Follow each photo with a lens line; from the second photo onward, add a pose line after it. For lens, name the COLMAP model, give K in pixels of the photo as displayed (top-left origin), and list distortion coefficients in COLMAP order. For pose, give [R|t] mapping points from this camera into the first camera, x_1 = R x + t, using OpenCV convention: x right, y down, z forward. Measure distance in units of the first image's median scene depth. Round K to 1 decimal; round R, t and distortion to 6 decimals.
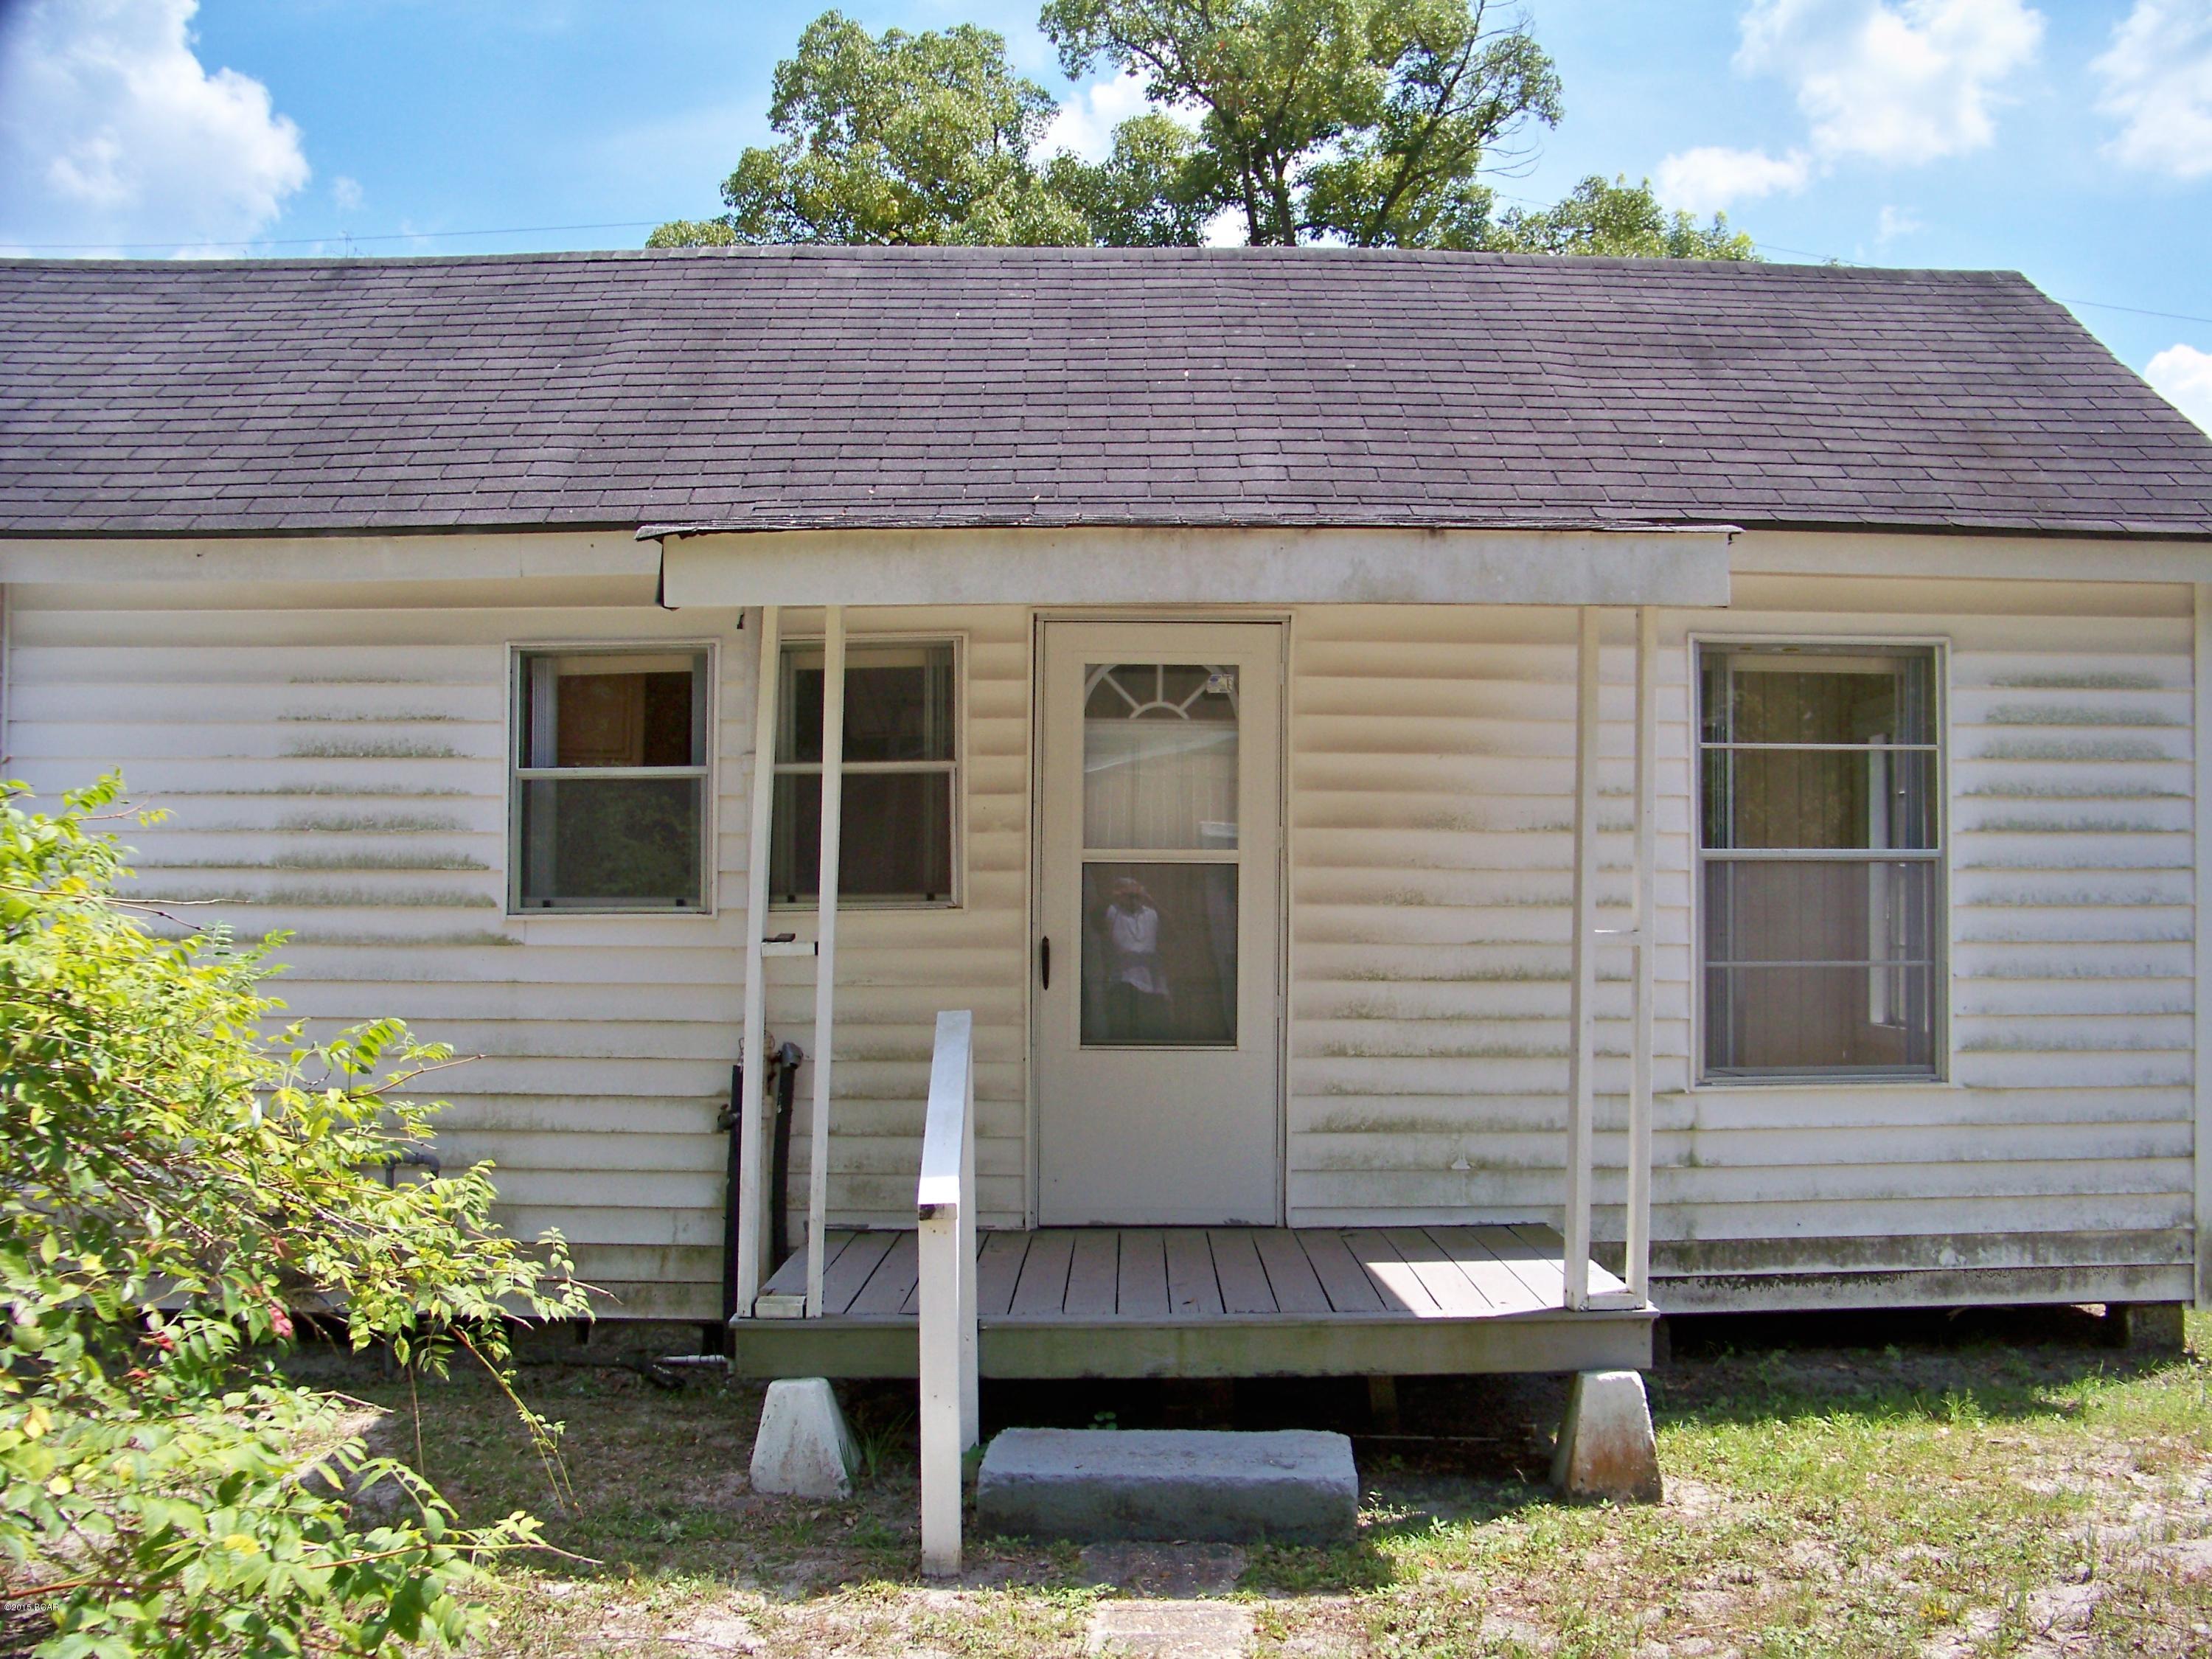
lens RADIAL K [[2145.1, 0, 1113.6], [0, 2145.1, 826.3], [0, 0, 1]] dist [-0.036025, 0.000000]
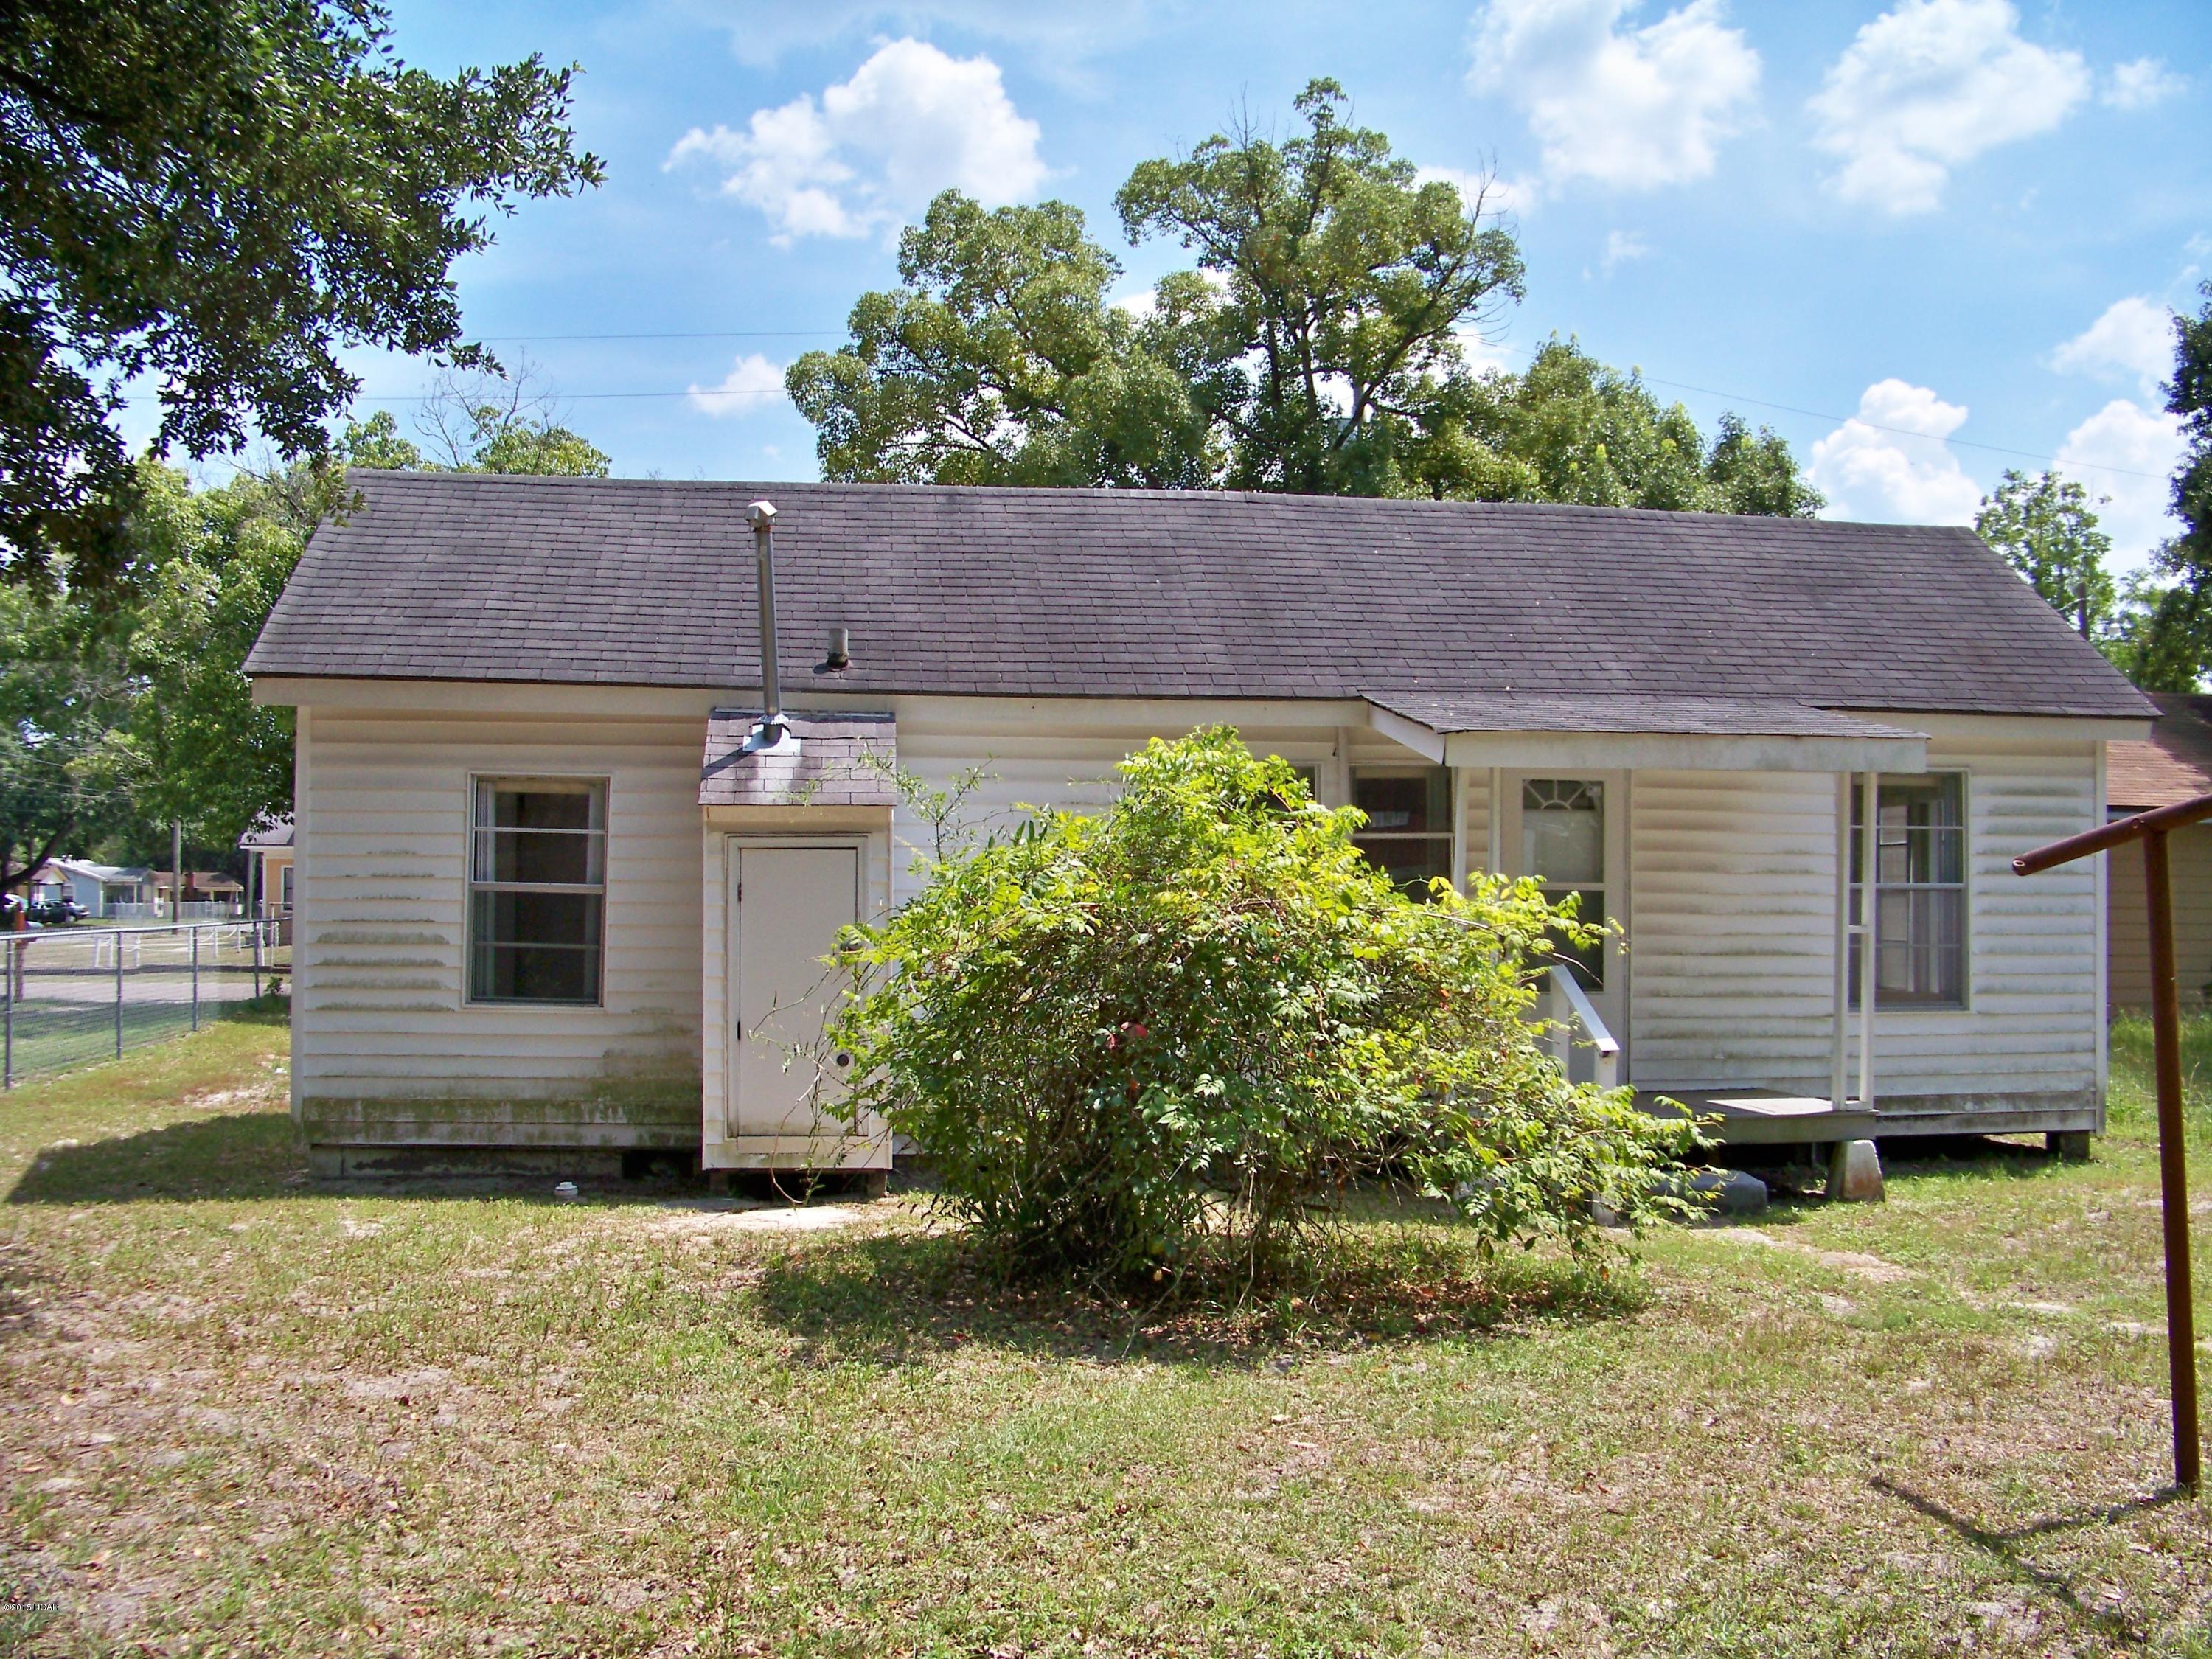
lens RADIAL K [[2145.1, 0, 1099.4], [0, 2145.1, 834.8], [0, 0, 1]] dist [-0.036025, 0.000000]
pose [[0.993999, 0.006442, 0.109195, -0.548610], [-0.006477, 0.999979, -0.000036, -0.026138], [-0.109193, -0.000672, 0.994020, -0.733304]]
